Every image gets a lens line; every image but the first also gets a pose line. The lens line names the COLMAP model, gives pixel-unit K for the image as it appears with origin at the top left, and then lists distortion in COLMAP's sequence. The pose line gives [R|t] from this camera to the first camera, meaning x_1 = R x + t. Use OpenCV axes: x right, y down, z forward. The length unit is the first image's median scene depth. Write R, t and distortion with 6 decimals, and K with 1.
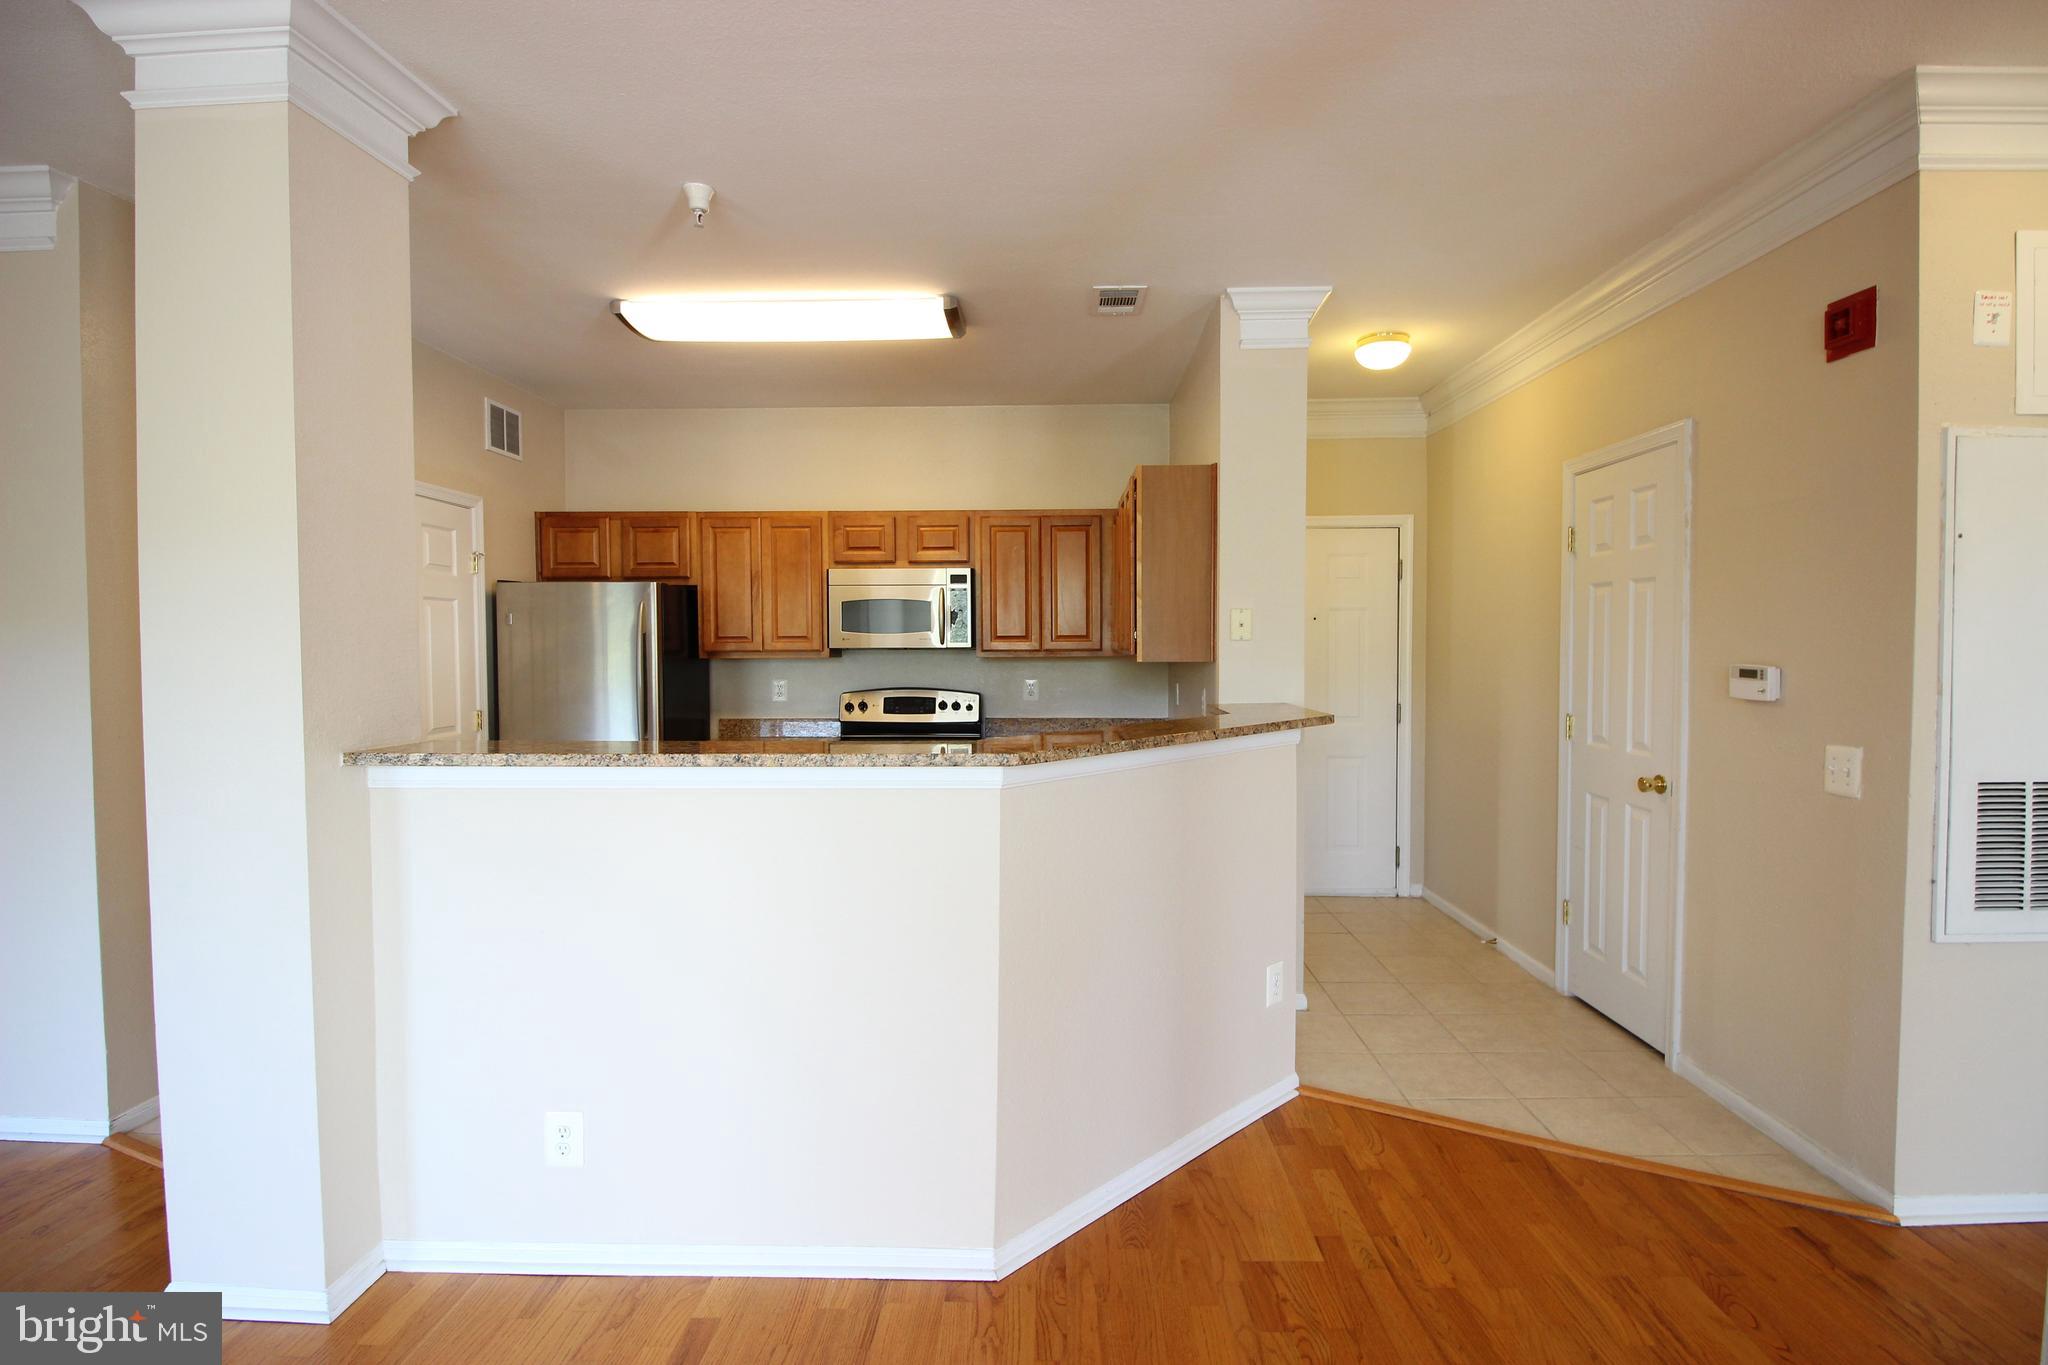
lens RADIAL K [[942.2, 0, 1039.9], [0, 942.2, 676.0], [0, 0, 1]] dist [-0.010611, -0.005572]
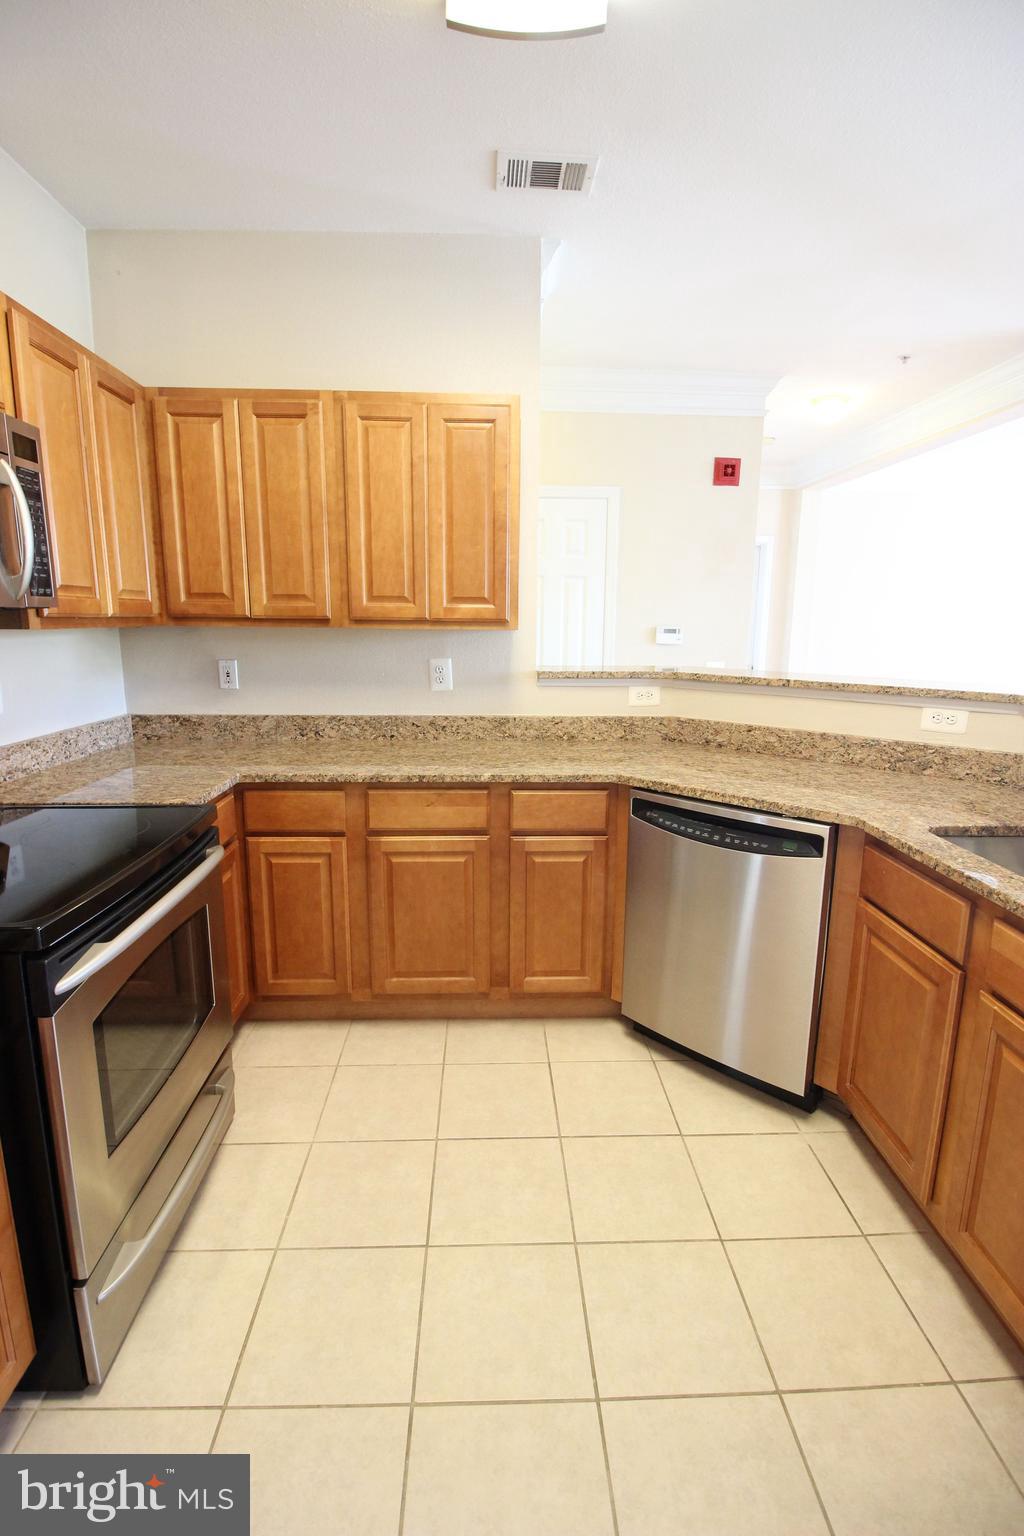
lens RADIAL K [[706.7, 0, 513.9], [0, 706.7, 757.9], [0, 0, 1]] dist [-0.010611, -0.005572]
pose [[-0.049708, -0.187996, 0.980911, -0.405426], [0.024894, 0.981587, 0.189387, -0.015999], [-0.998454, 0.033832, -0.044113, 0.728439]]
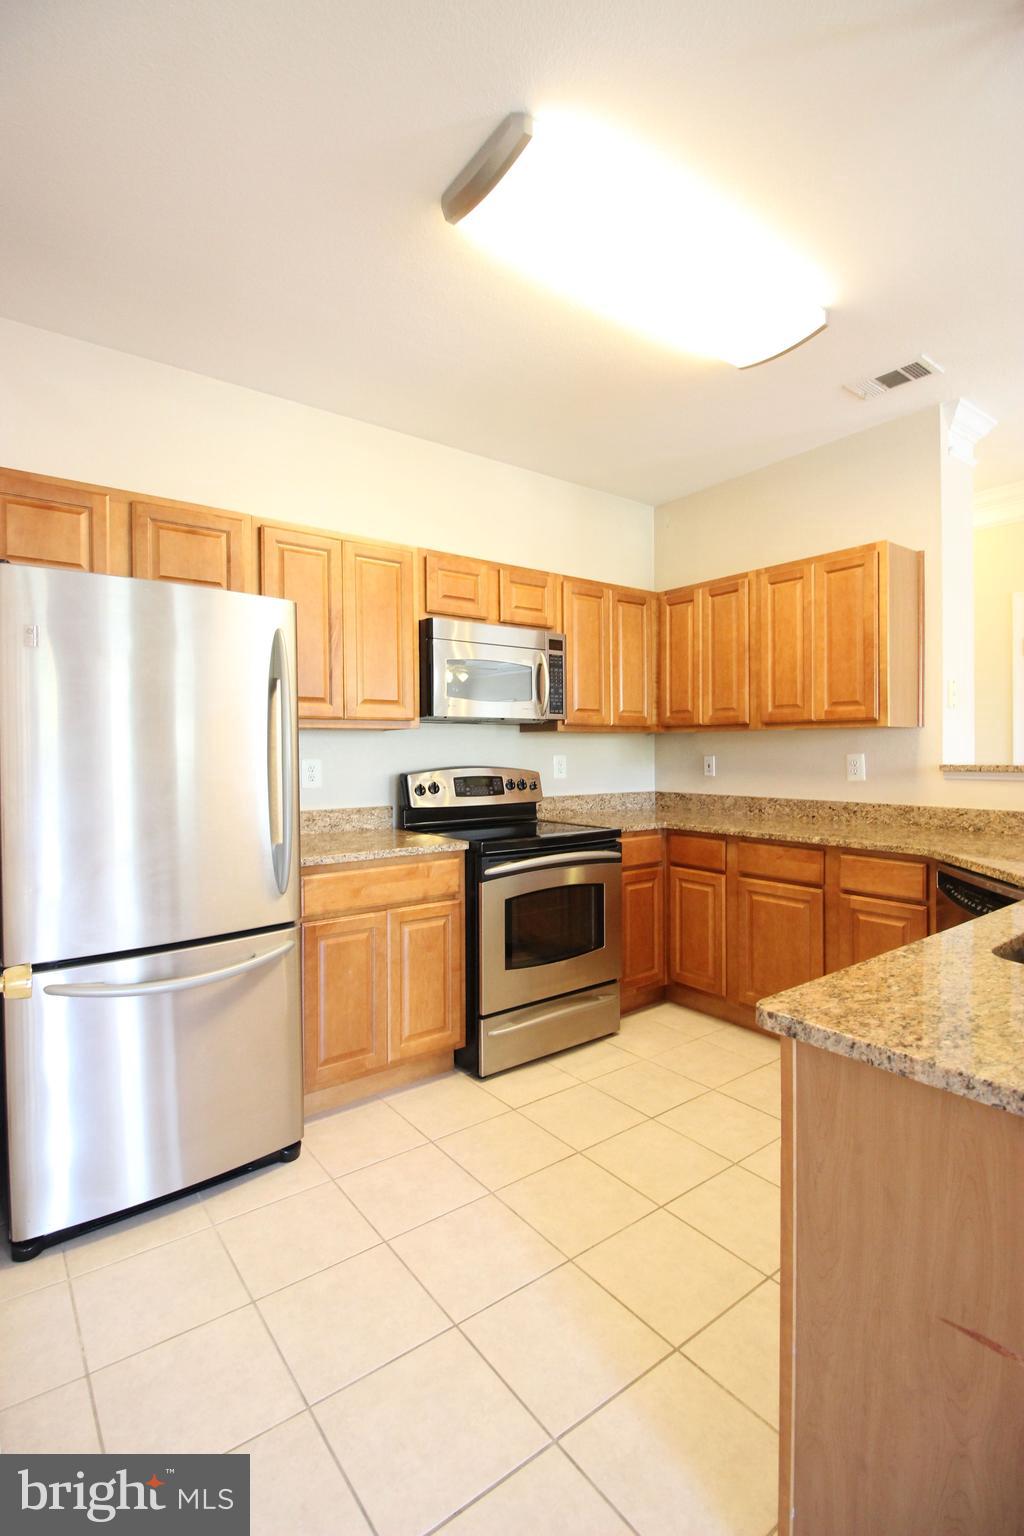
lens RADIAL K [[706.7, 0, 511.0], [0, 706.7, 758.5], [0, 0, 1]] dist [-0.010611, -0.005572]
pose [[0.790918, -0.008919, 0.611858, -0.497446], [0.024667, 0.999546, -0.017316, 0.017064], [-0.611425, 0.028788, 0.790778, 0.447779]]
